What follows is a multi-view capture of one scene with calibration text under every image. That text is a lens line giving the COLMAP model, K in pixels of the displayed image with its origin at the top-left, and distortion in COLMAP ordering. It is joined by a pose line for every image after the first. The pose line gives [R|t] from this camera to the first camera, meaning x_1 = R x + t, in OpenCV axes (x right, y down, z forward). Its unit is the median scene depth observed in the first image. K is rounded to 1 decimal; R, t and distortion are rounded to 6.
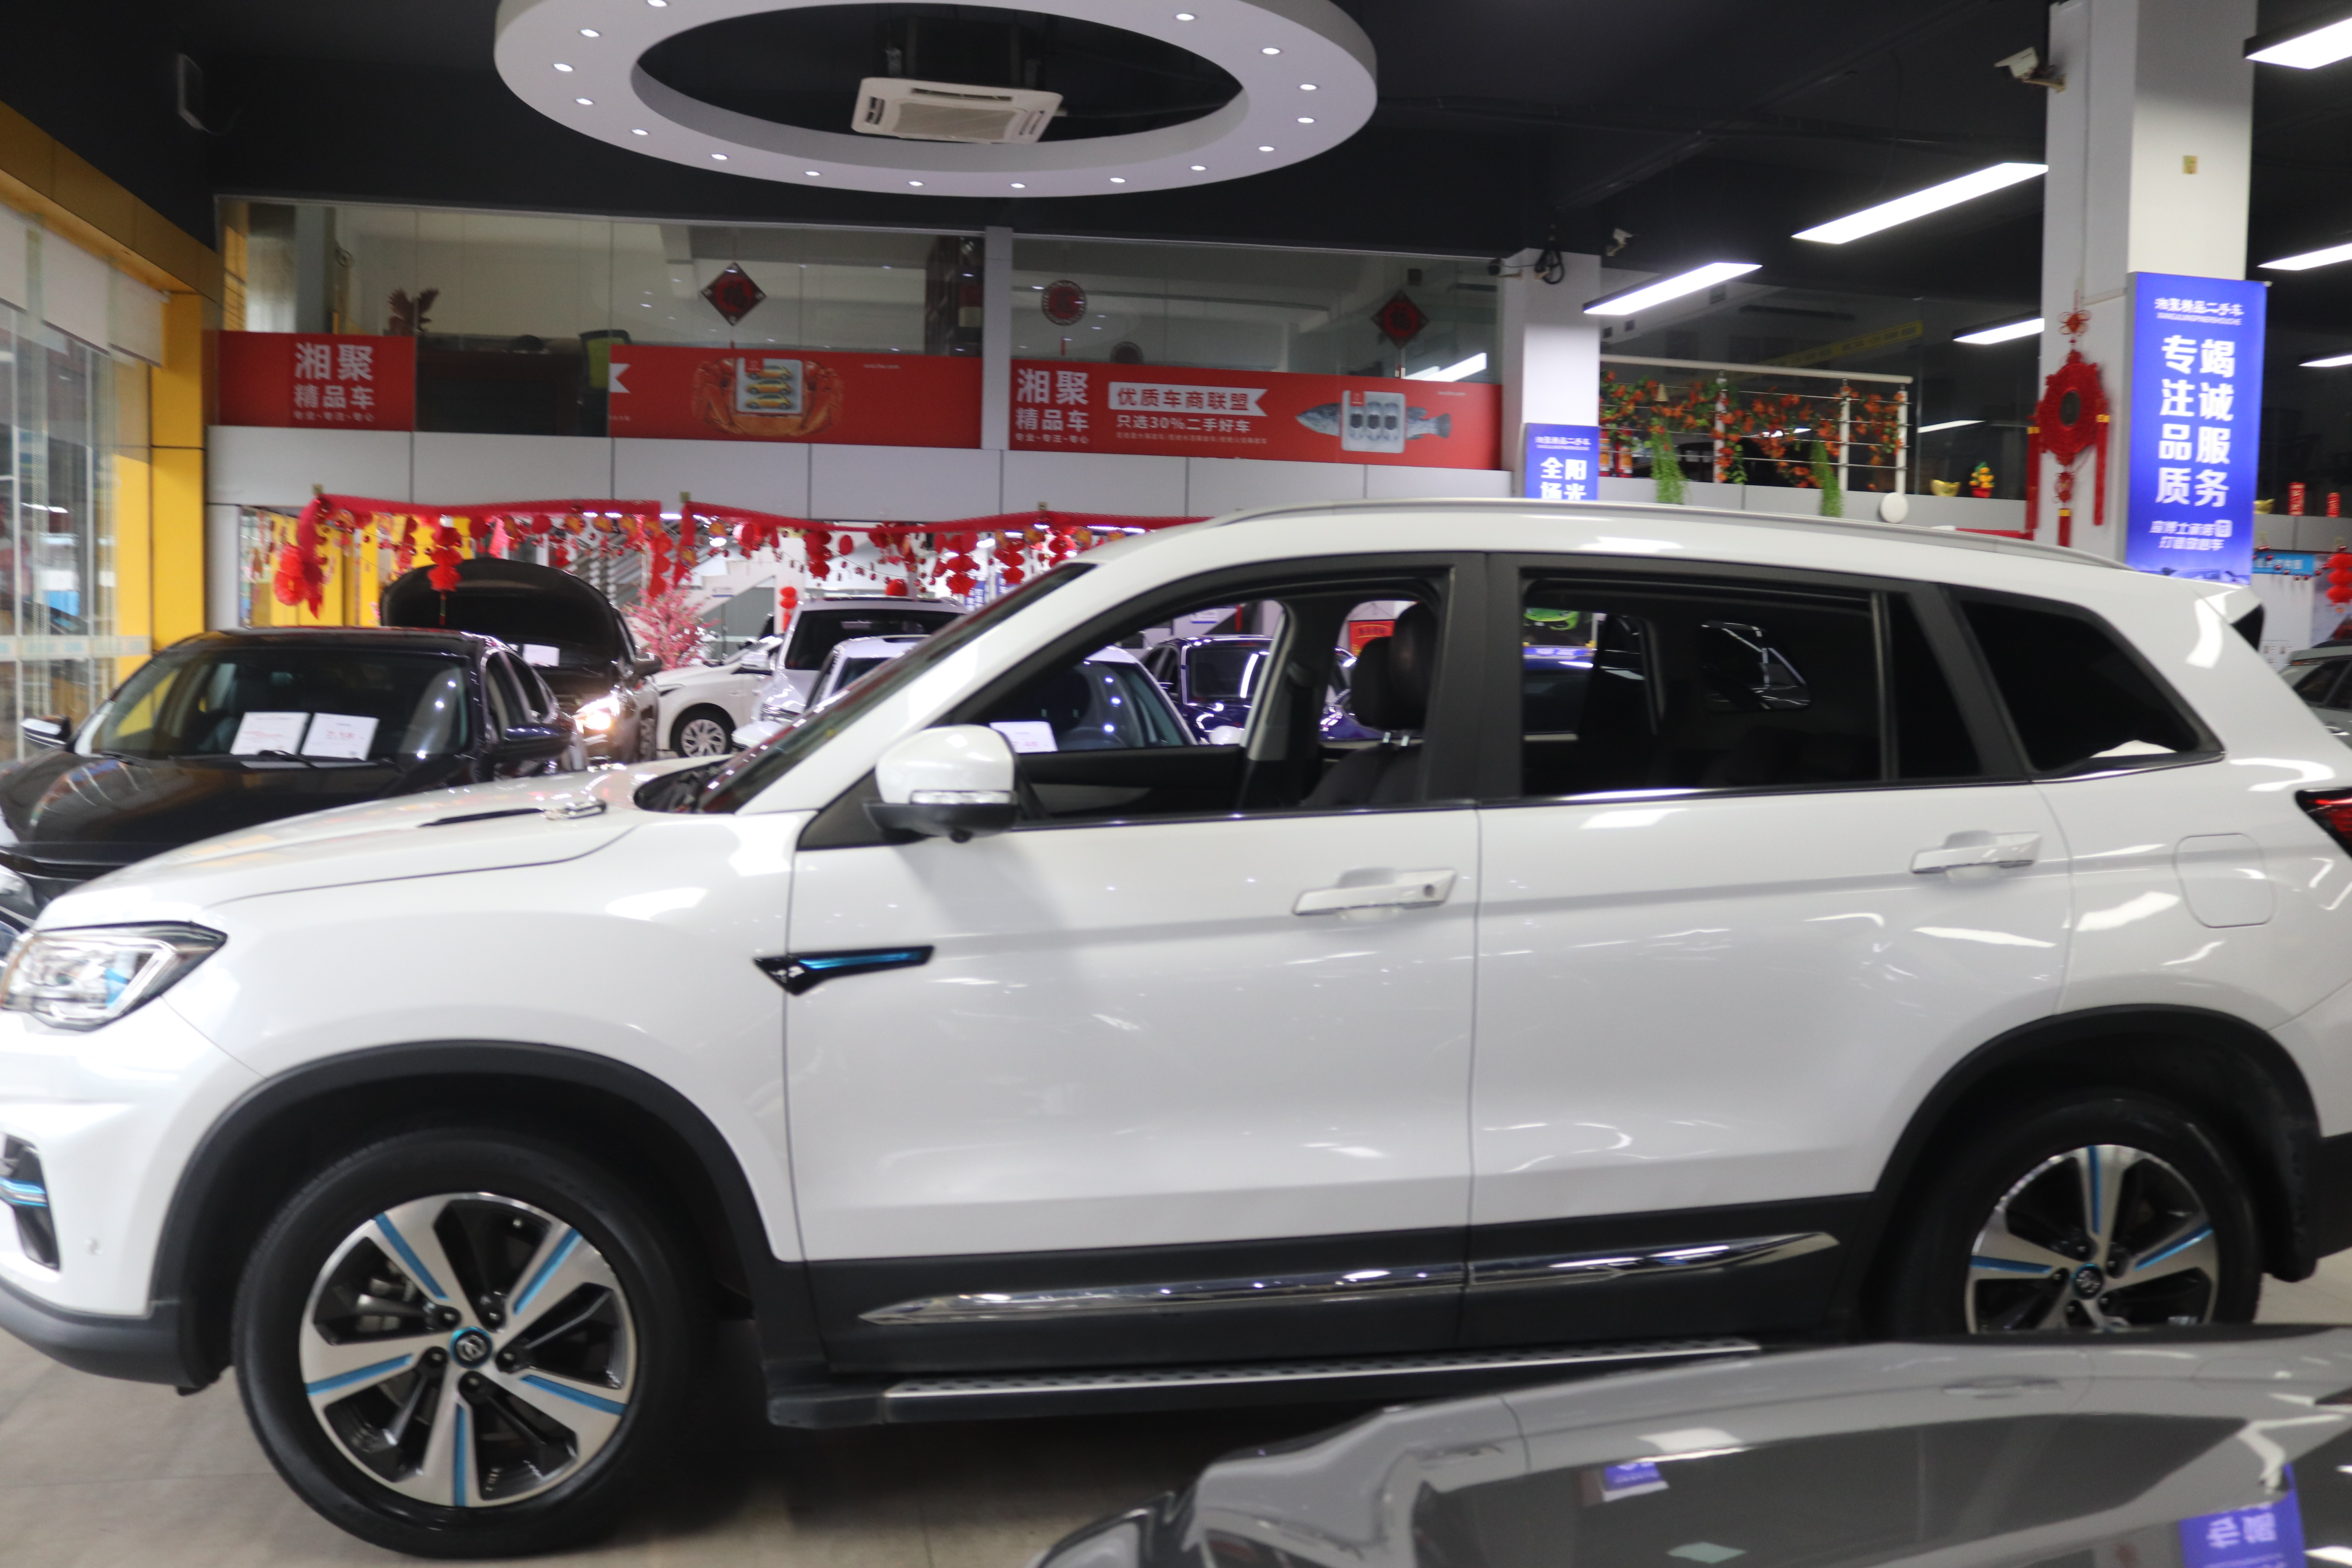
lens RADIAL K [[1935.9, 0, 1186.6], [0, 1935.9, 795.6], [0, 0, 1]] dist [-0.143381, 0.107788]
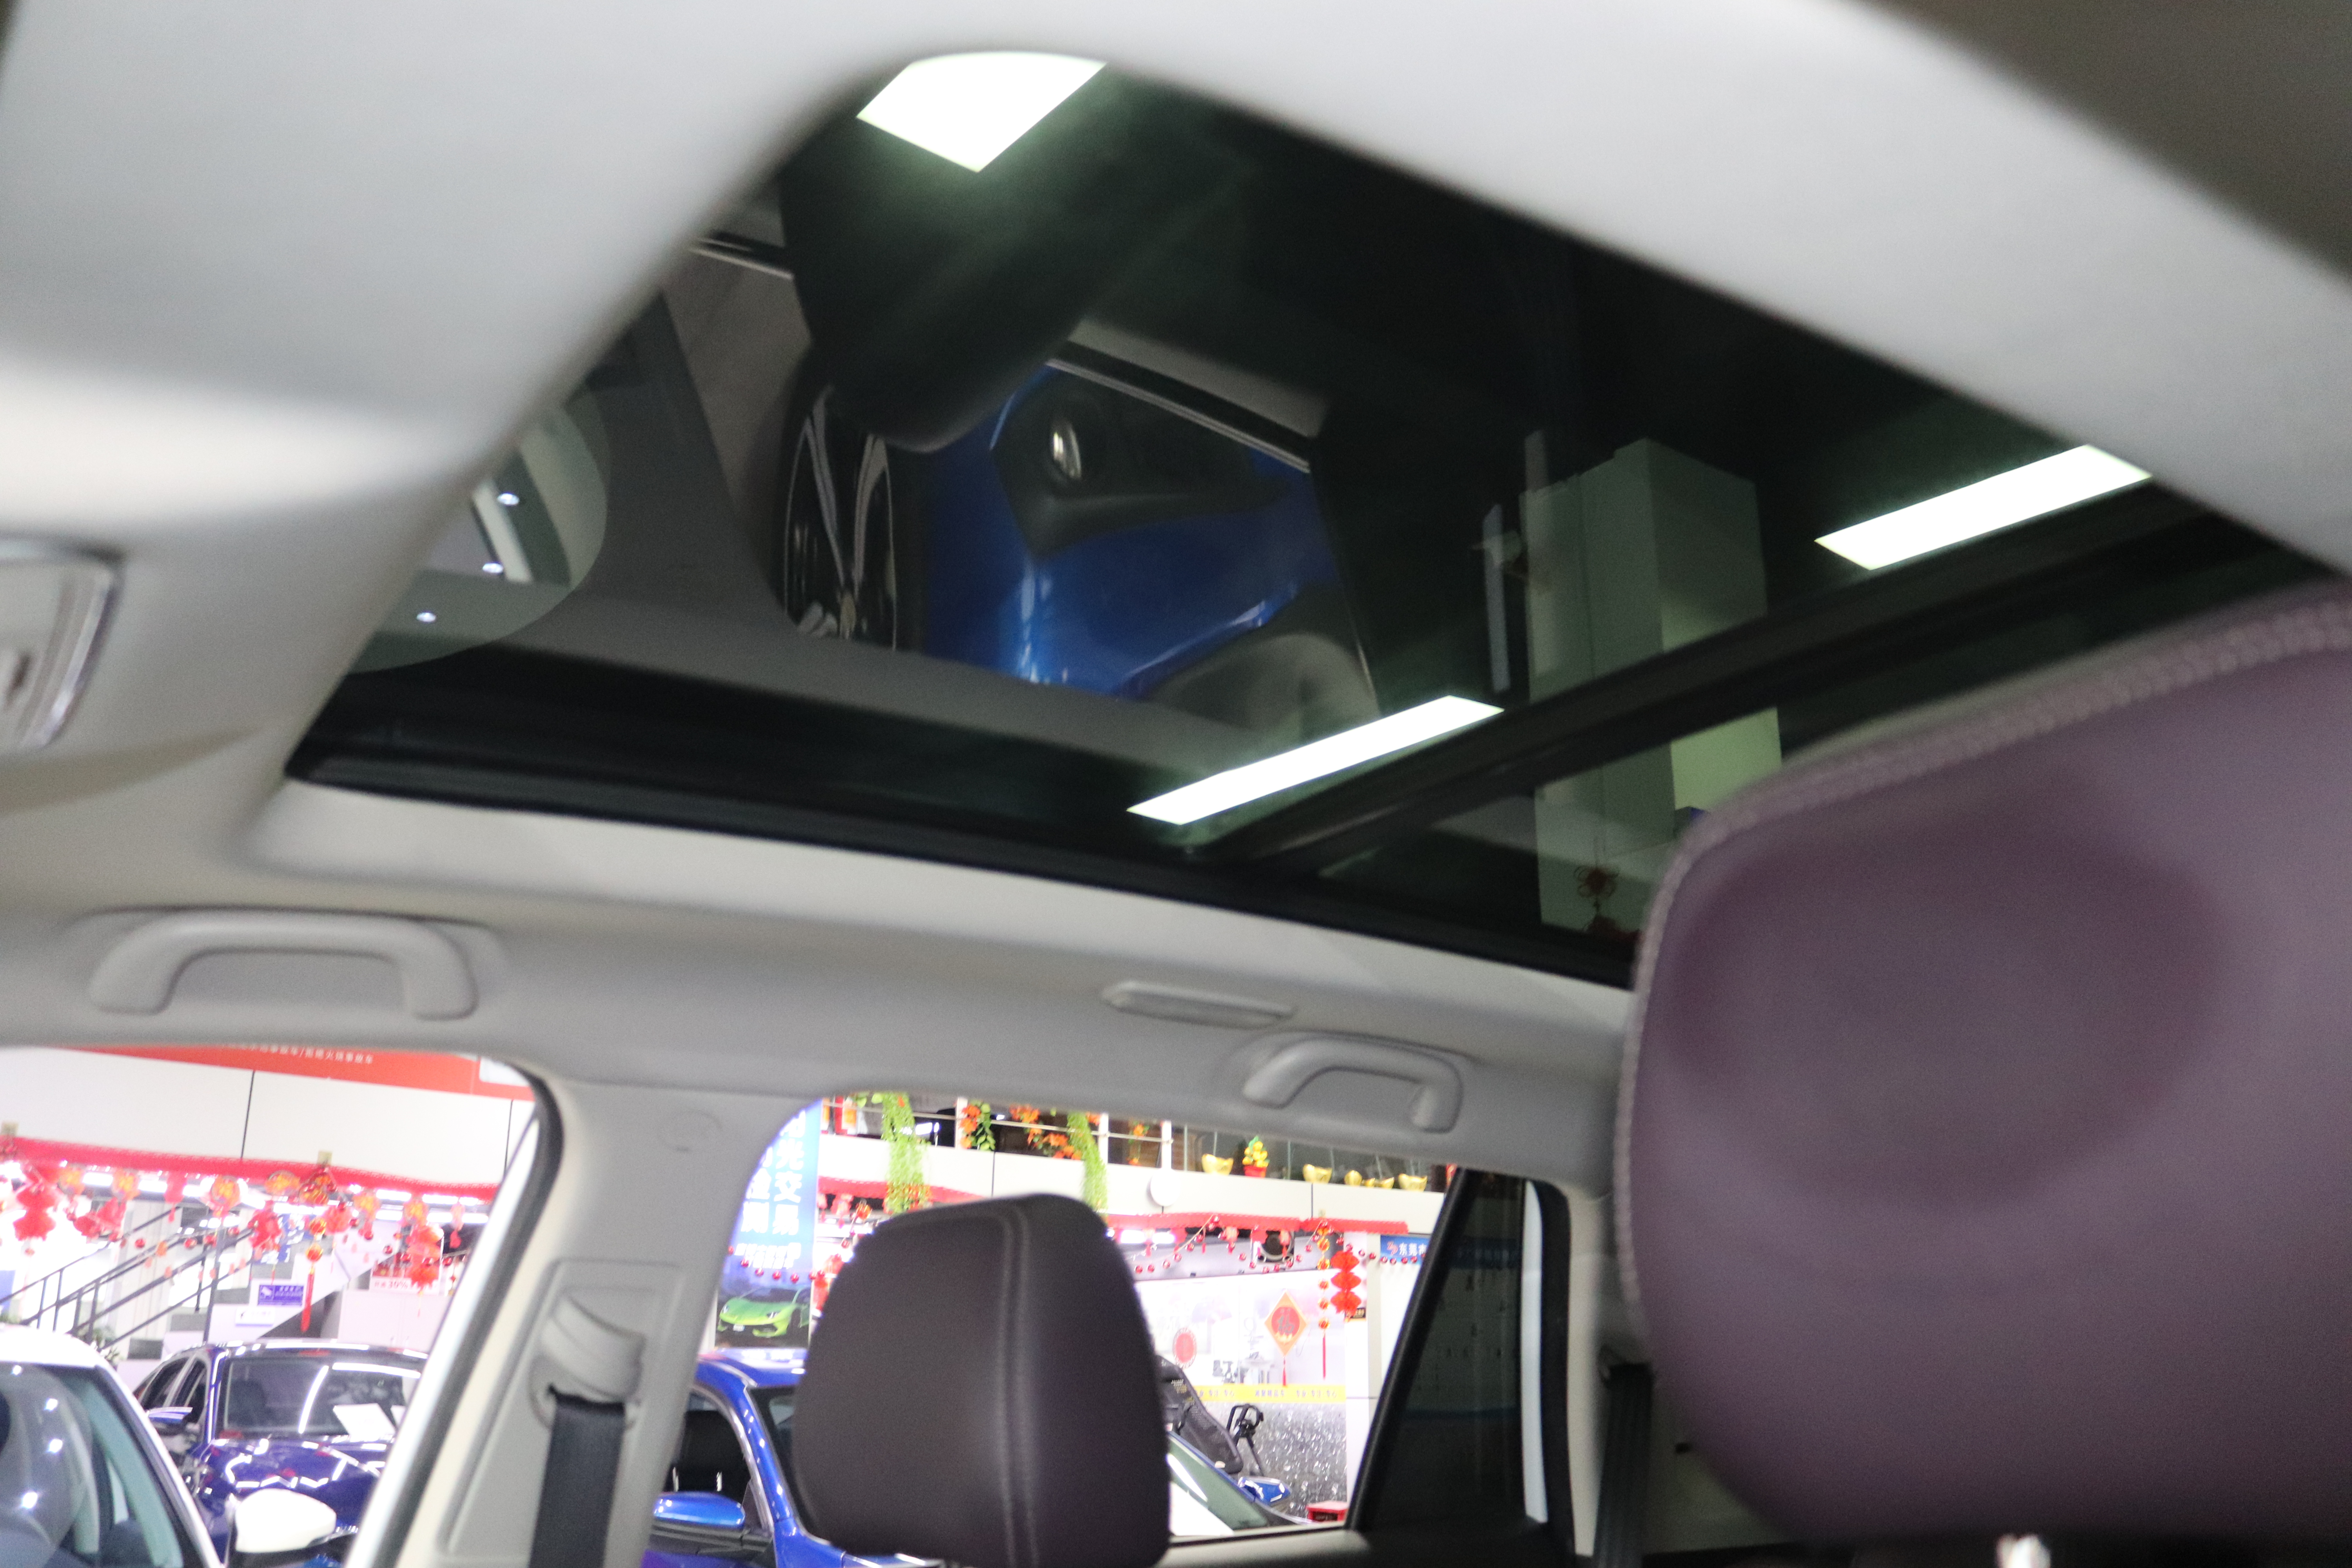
lens RADIAL K [[1935.9, 0, 1191.5], [0, 1935.9, 794.4], [0, 0, 1]] dist [-0.143381, 0.107788]
pose [[0.896438, 0.117562, 0.427291, 0.003016], [0.046332, 0.934027, -0.354185, -0.013719], [-0.440740, 0.337302, 0.831851, 0.249065]]
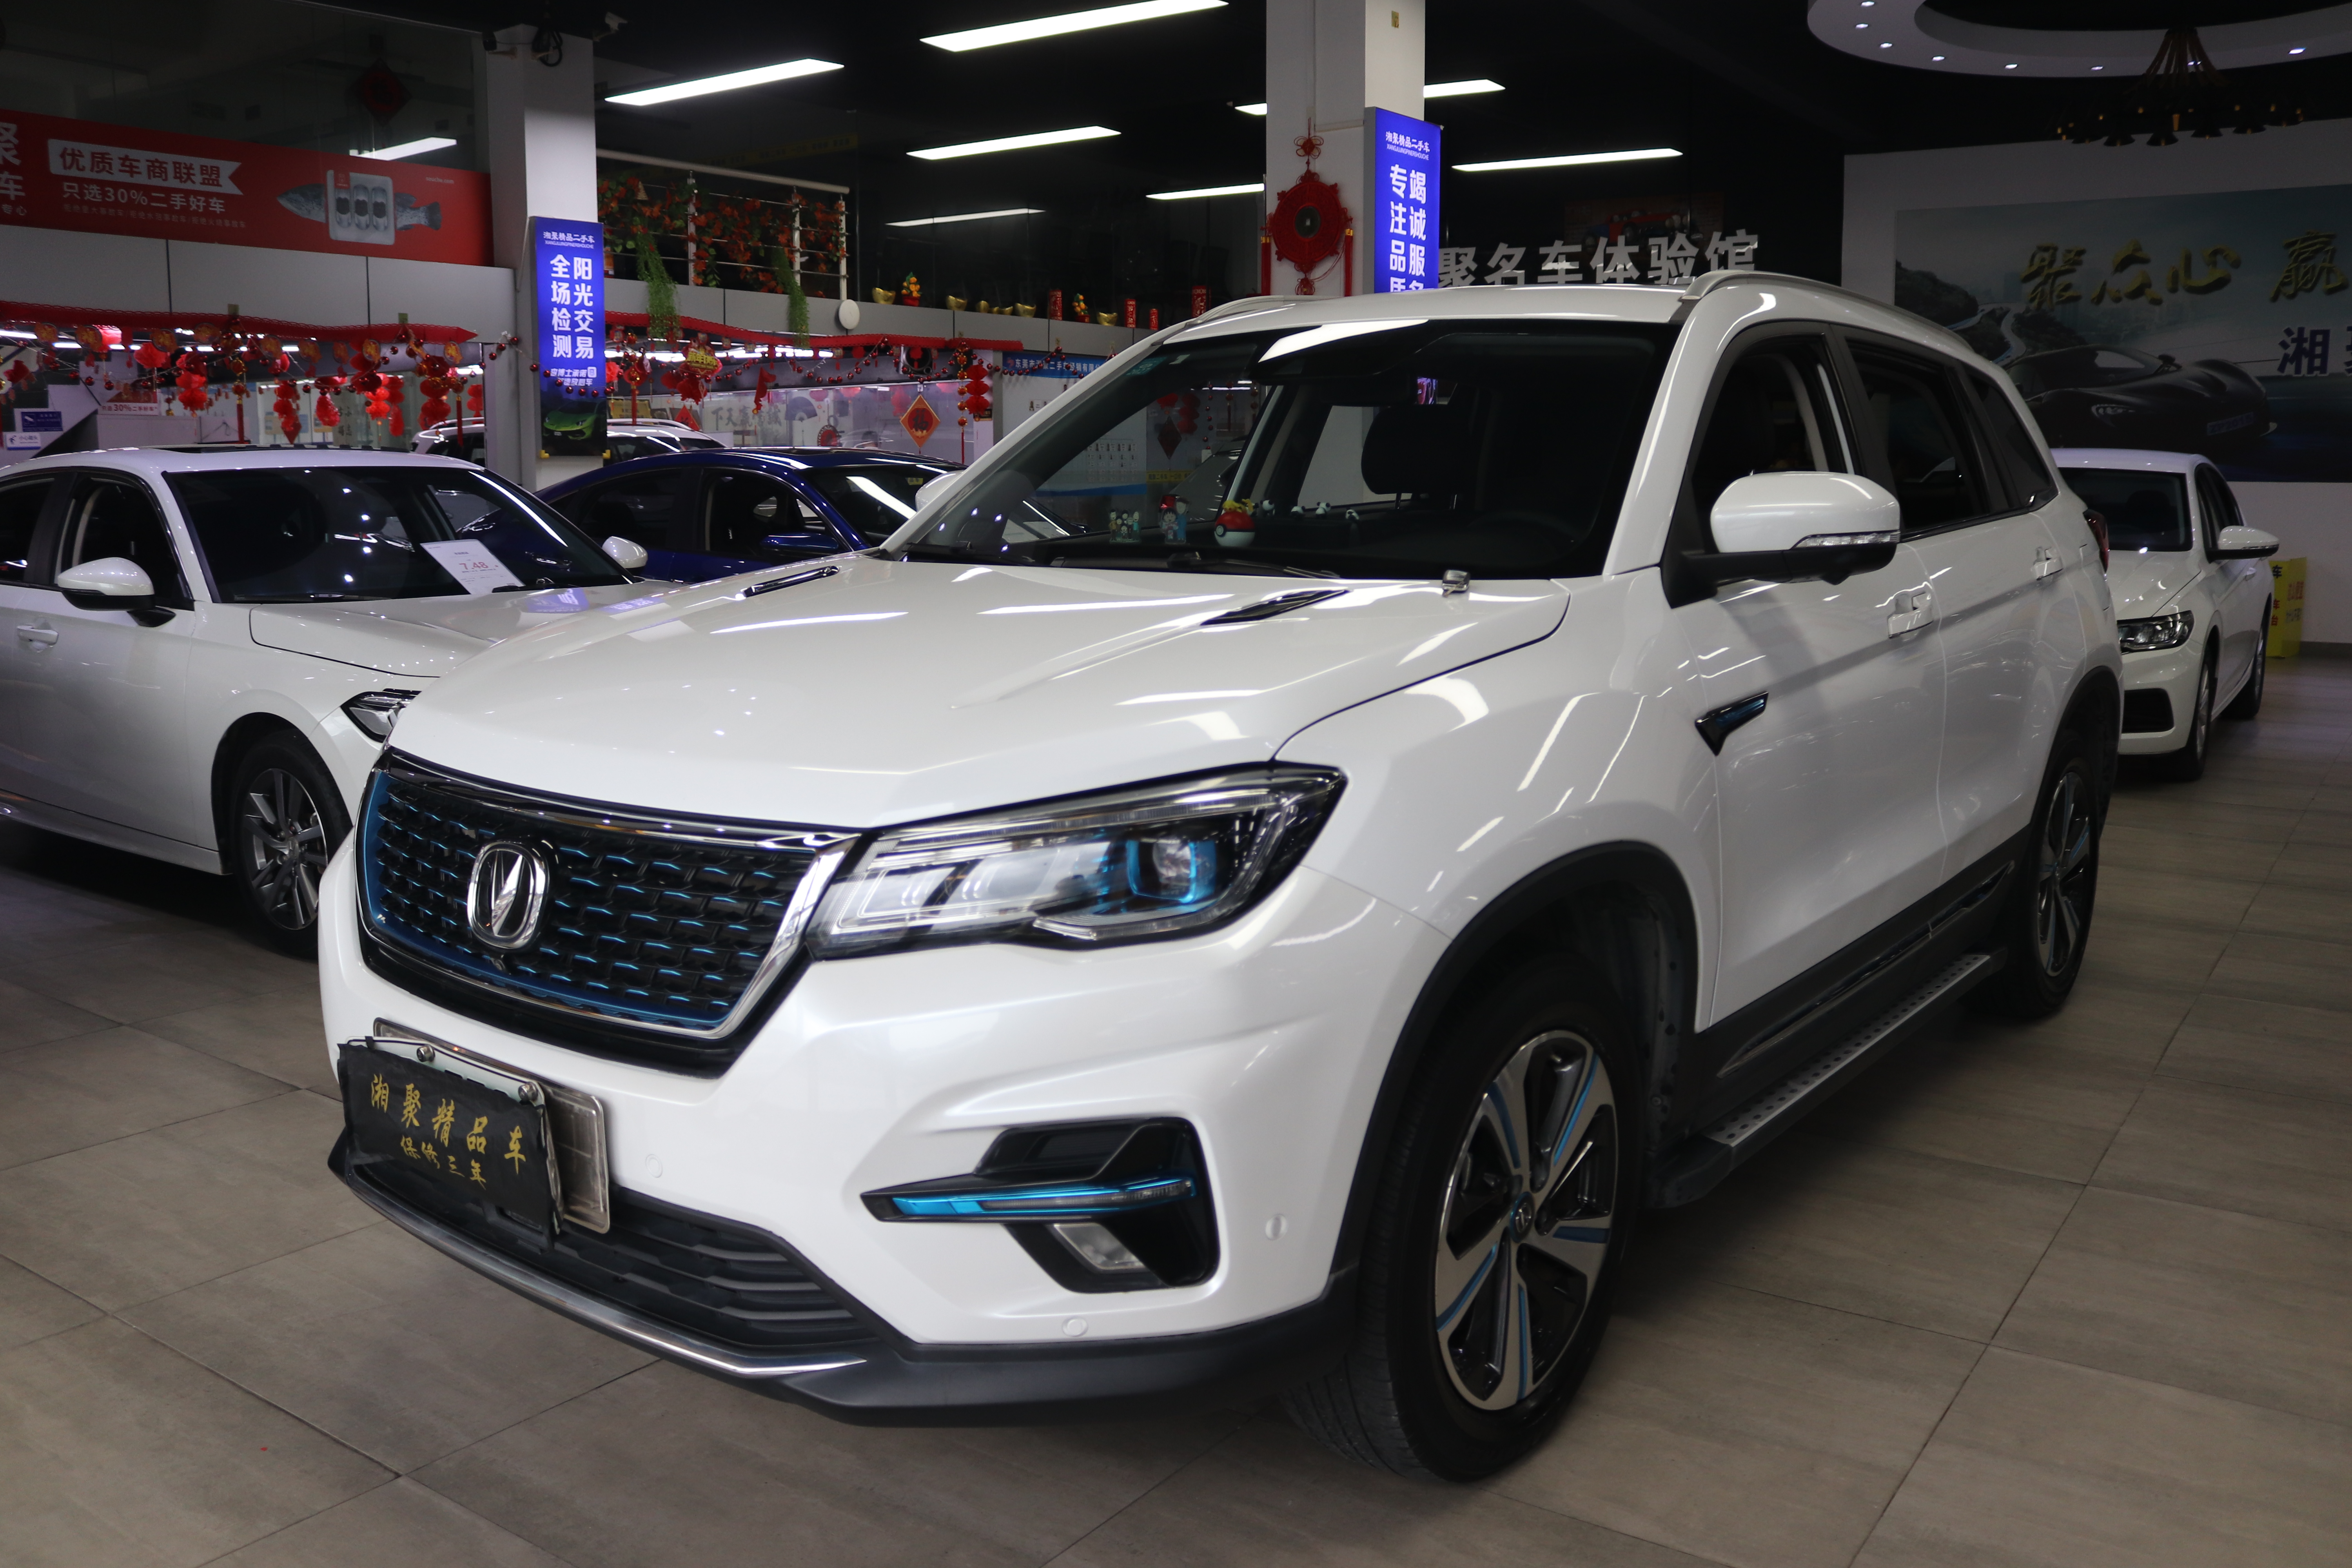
lens RADIAL K [[1935.9, 0, 1170.9], [0, 1935.9, 779.7], [0, 0, 1]] dist [-0.143381, 0.107788]
pose [[0.736260, -0.126796, 0.664713, -0.237402], [0.071586, 0.991371, 0.109816, -0.002177], [-0.672901, -0.033269, 0.738984, 0.107390]]
